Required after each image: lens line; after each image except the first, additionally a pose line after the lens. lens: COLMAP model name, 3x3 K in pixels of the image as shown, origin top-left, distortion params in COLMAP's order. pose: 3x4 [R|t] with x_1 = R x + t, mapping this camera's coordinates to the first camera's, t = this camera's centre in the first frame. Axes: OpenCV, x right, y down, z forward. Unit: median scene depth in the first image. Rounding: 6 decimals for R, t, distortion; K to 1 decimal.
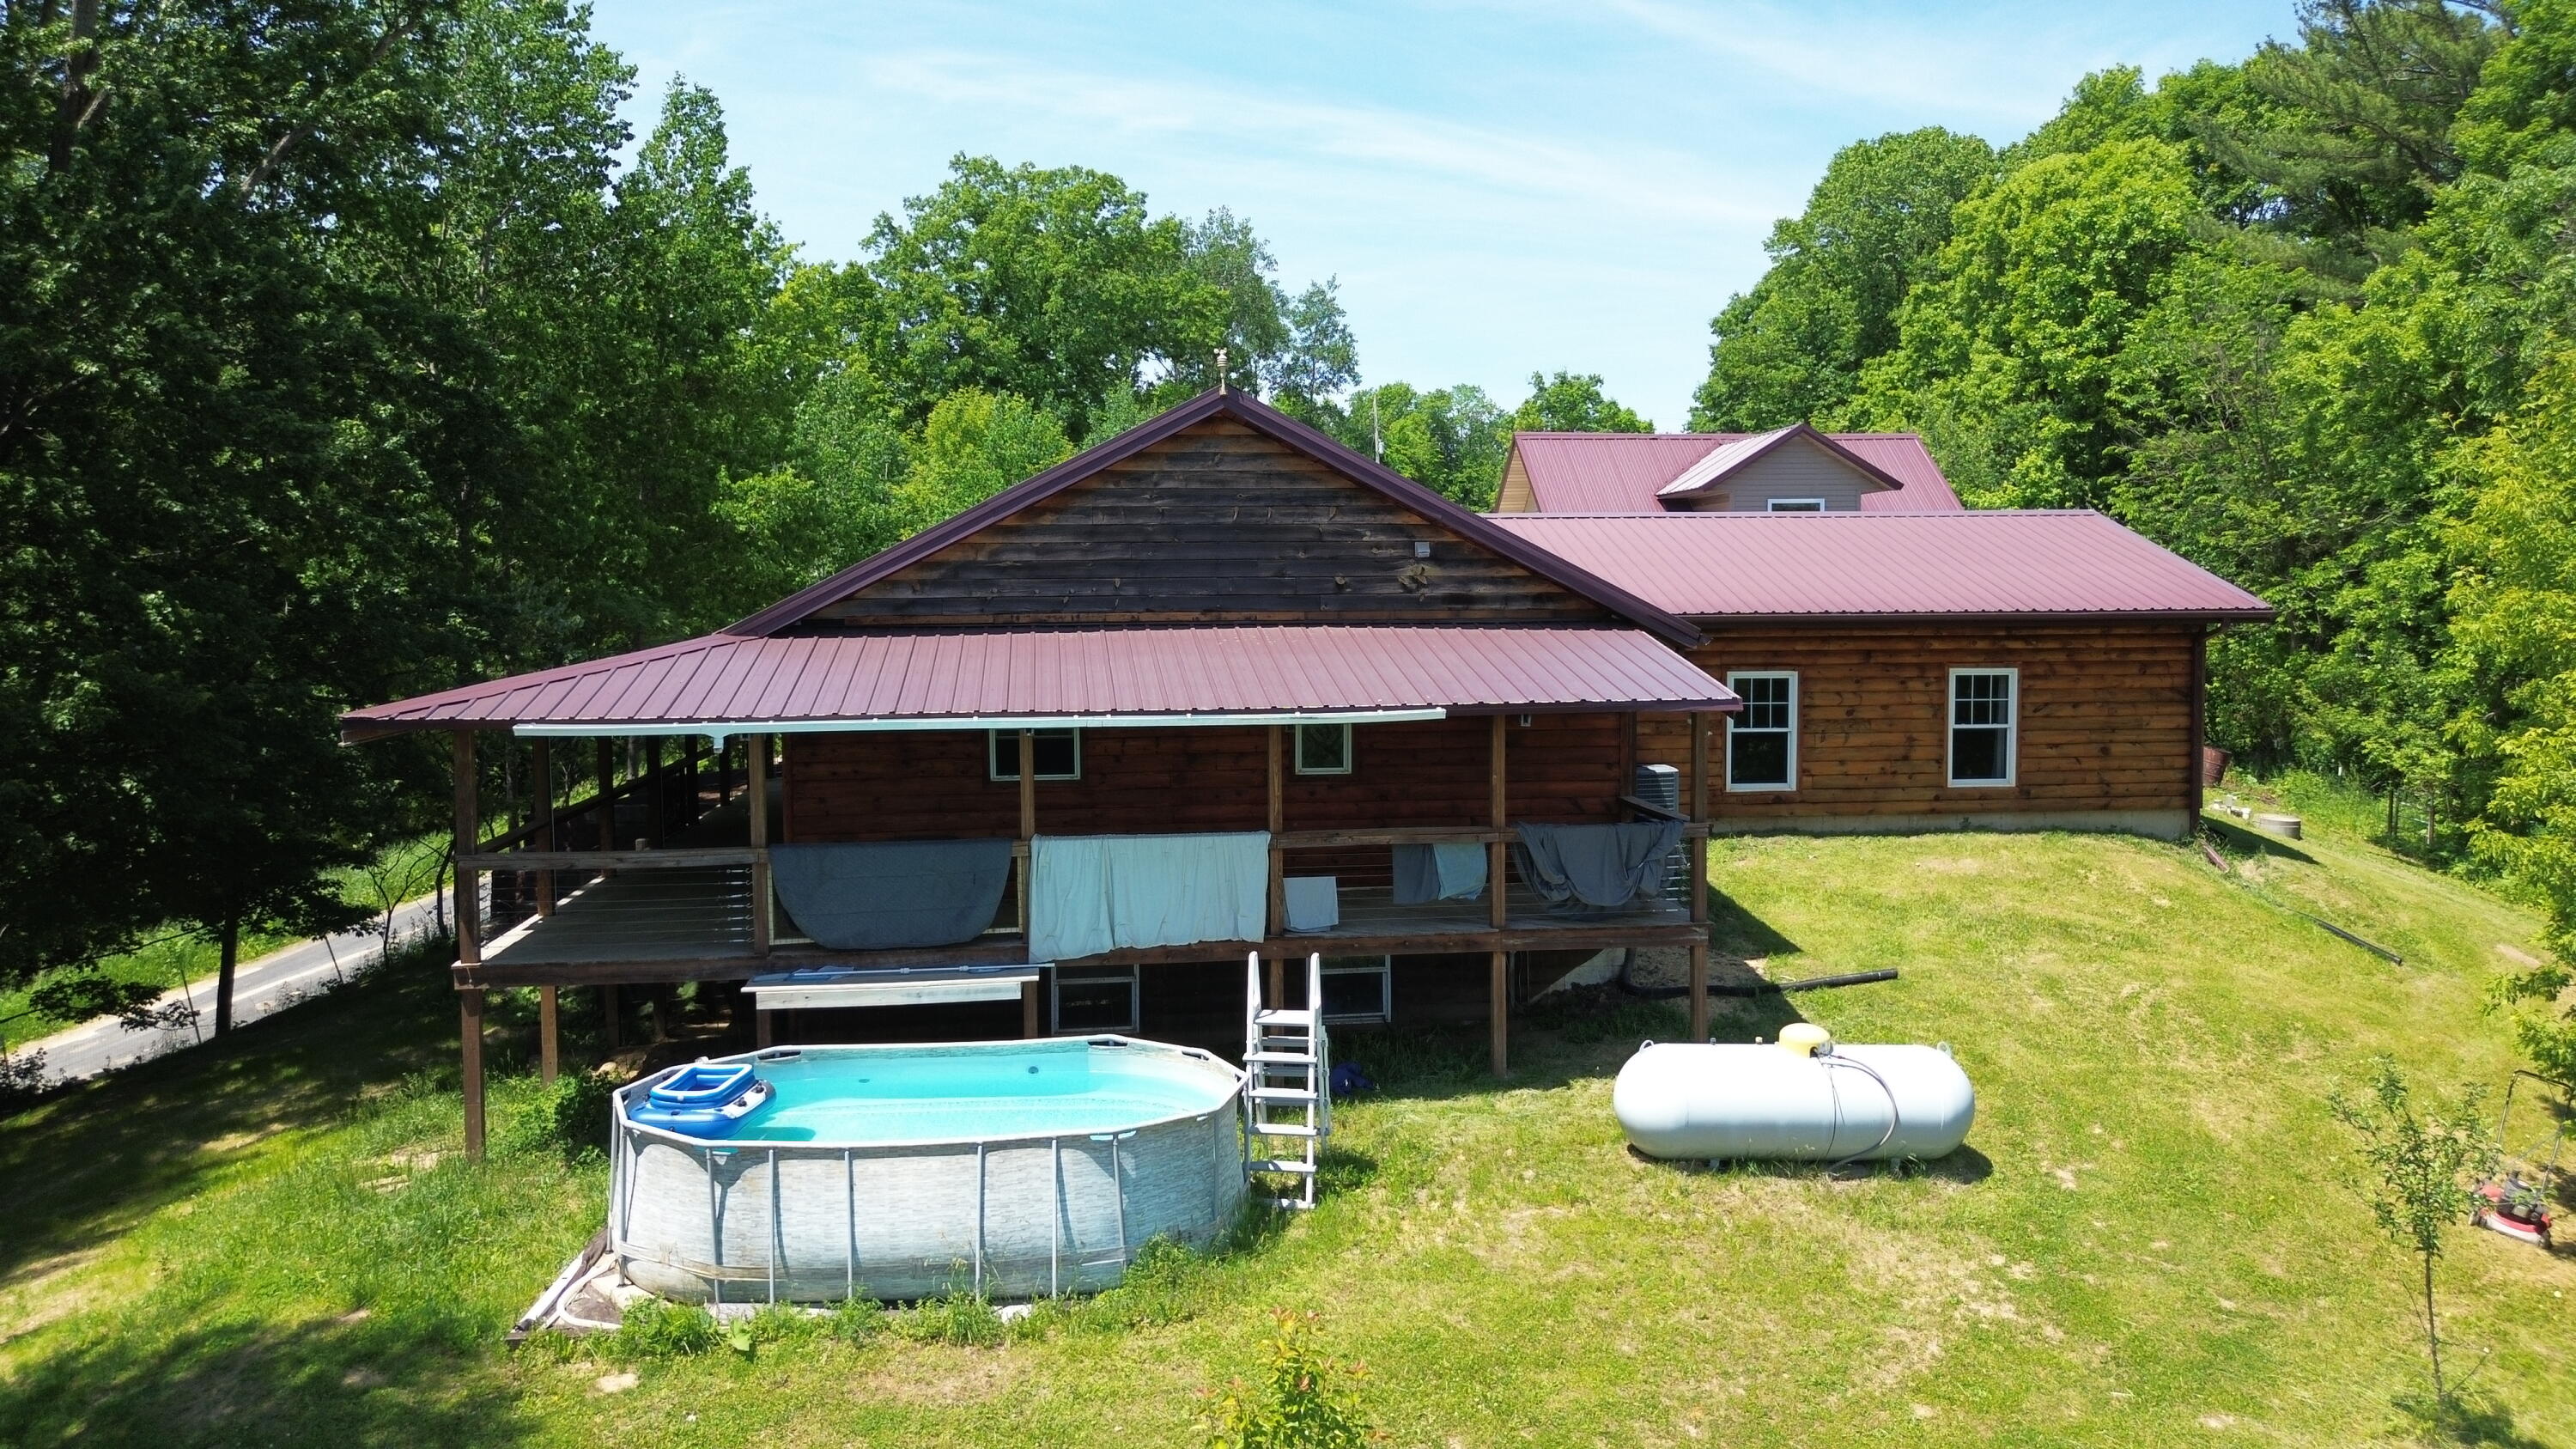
lens RADIAL K [[1863.5, 0, 1290.3], [0, 1863.5, 728.2], [0, 0, 1]] dist [0.051615, -0.005625]
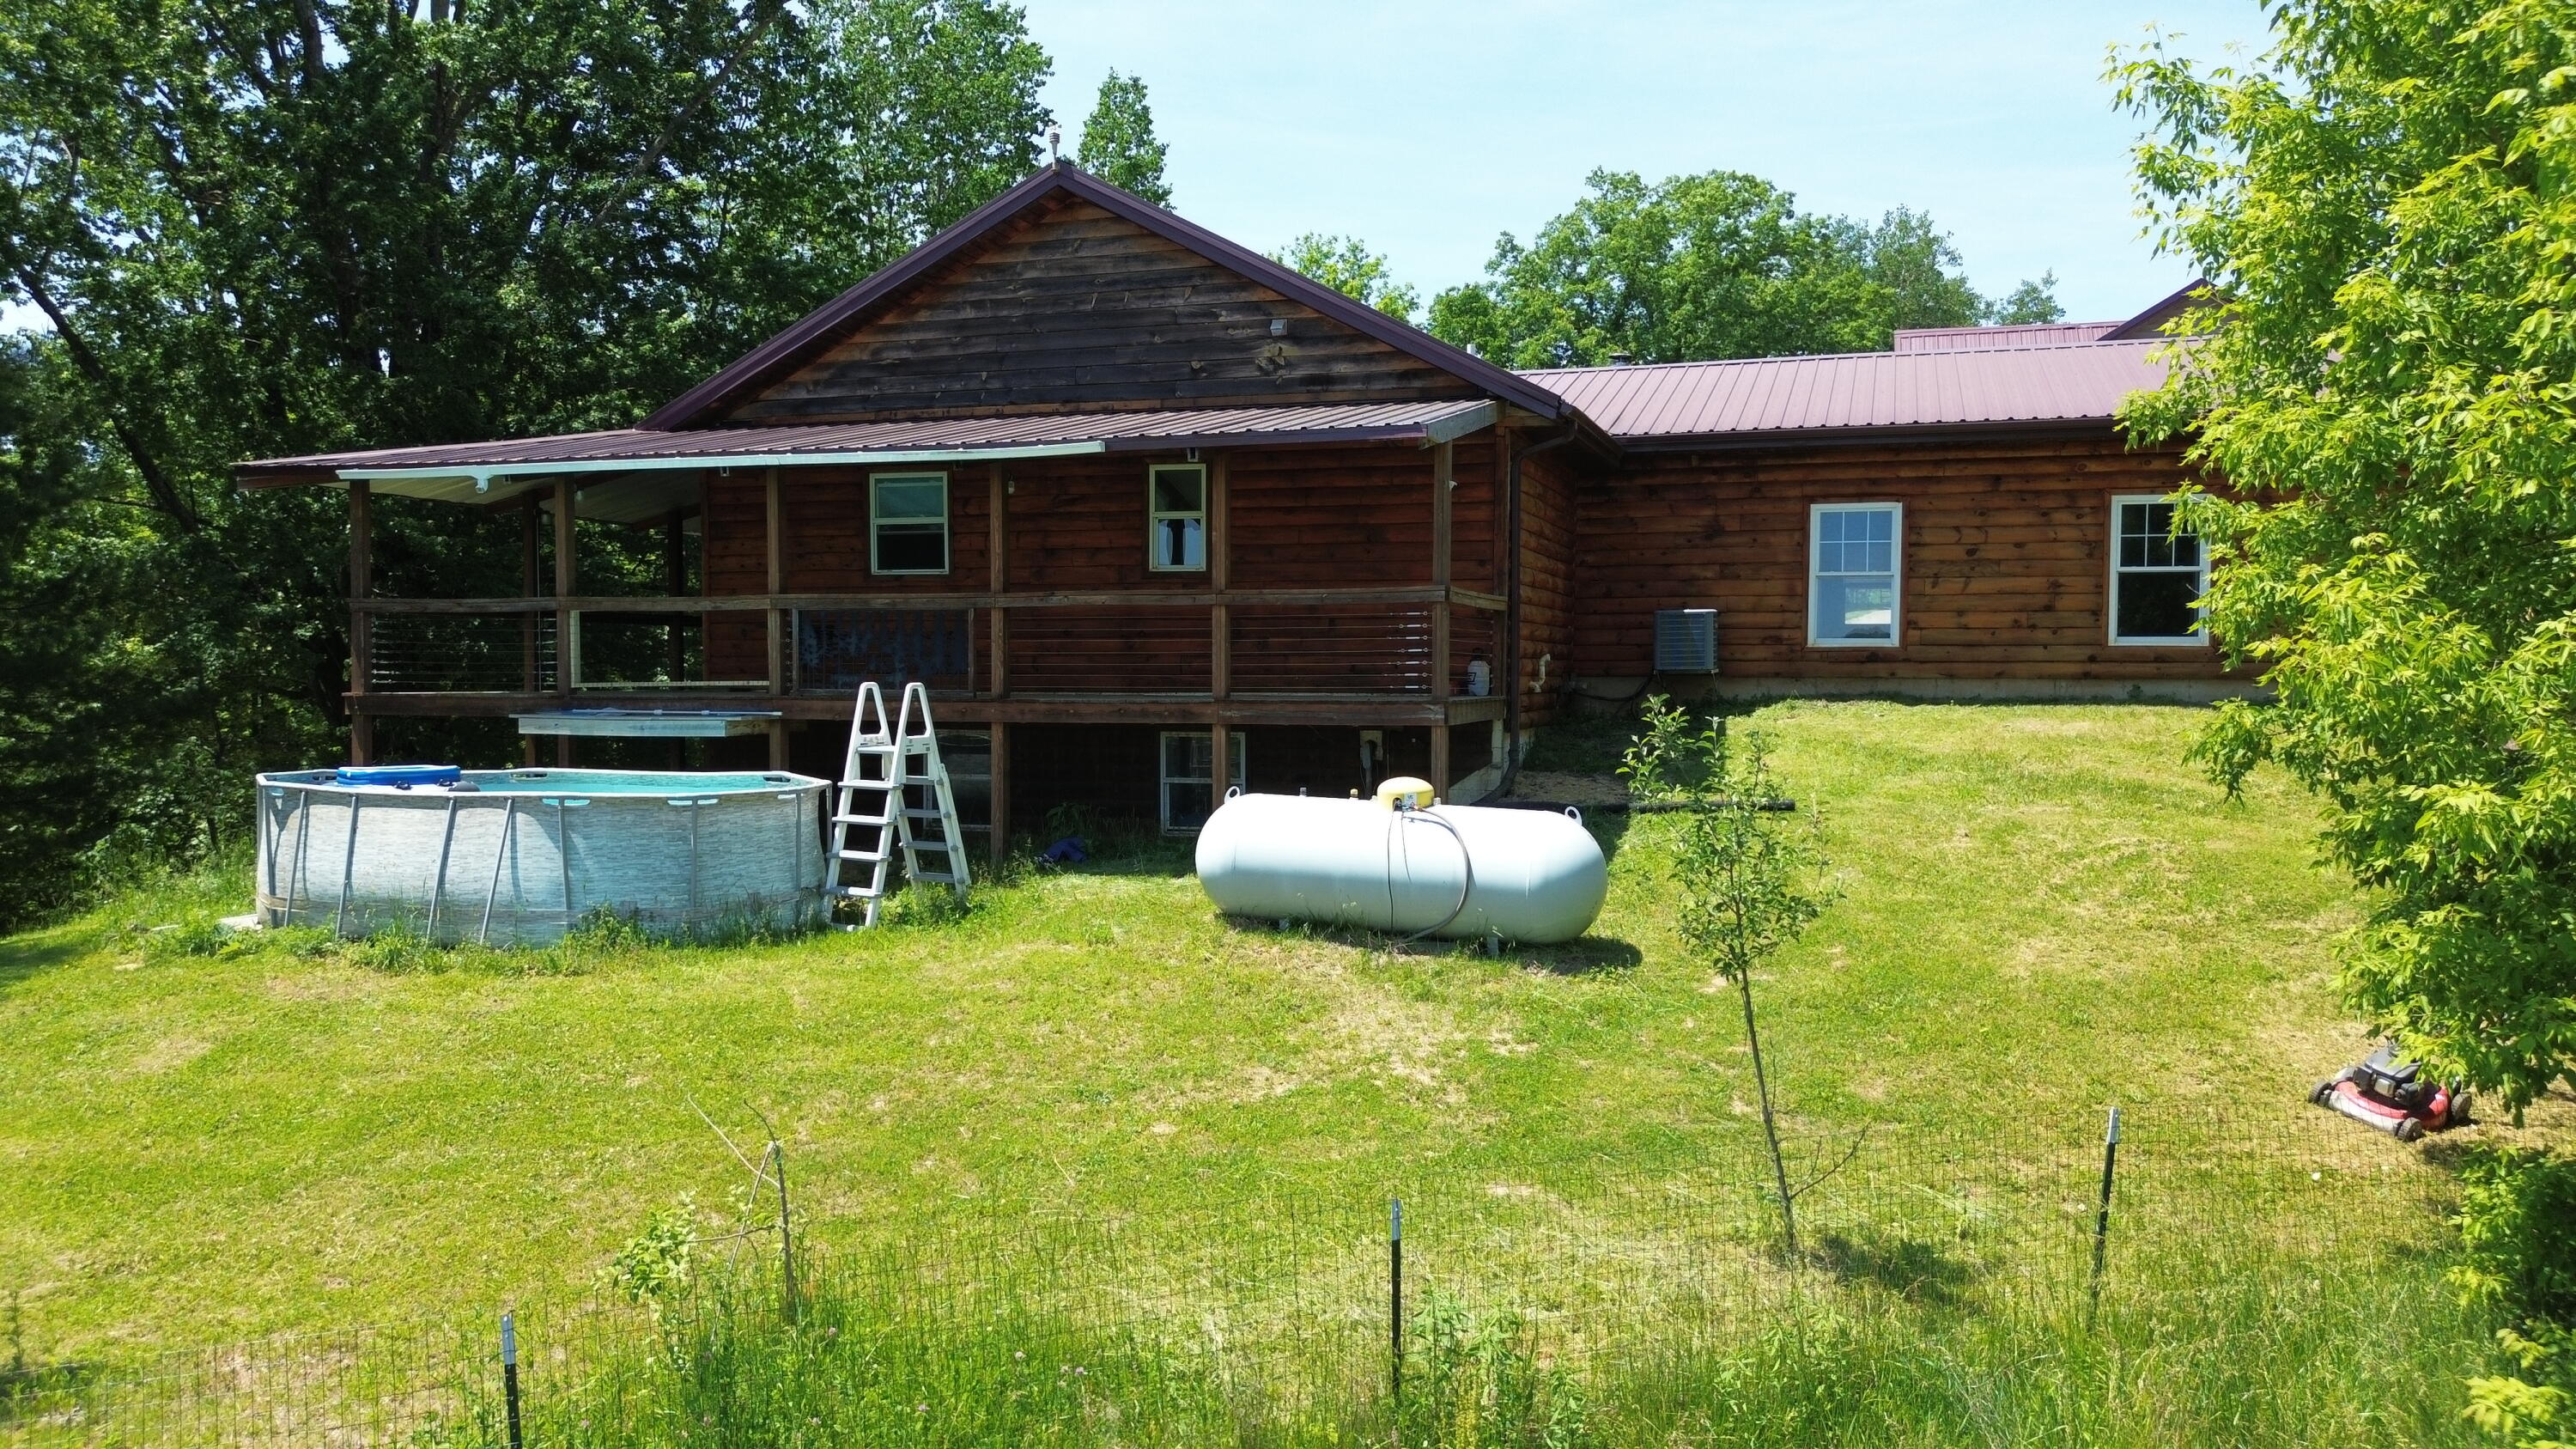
lens RADIAL K [[1863.5, 0, 1285.9], [0, 1863.5, 724.2], [0, 0, 1]] dist [0.051615, -0.005625]
pose [[0.901060, 0.020810, -0.433194, 0.483791], [-0.040748, 0.998492, -0.036791, 0.136617], [0.431775, 0.050803, 0.900549, 0.172533]]
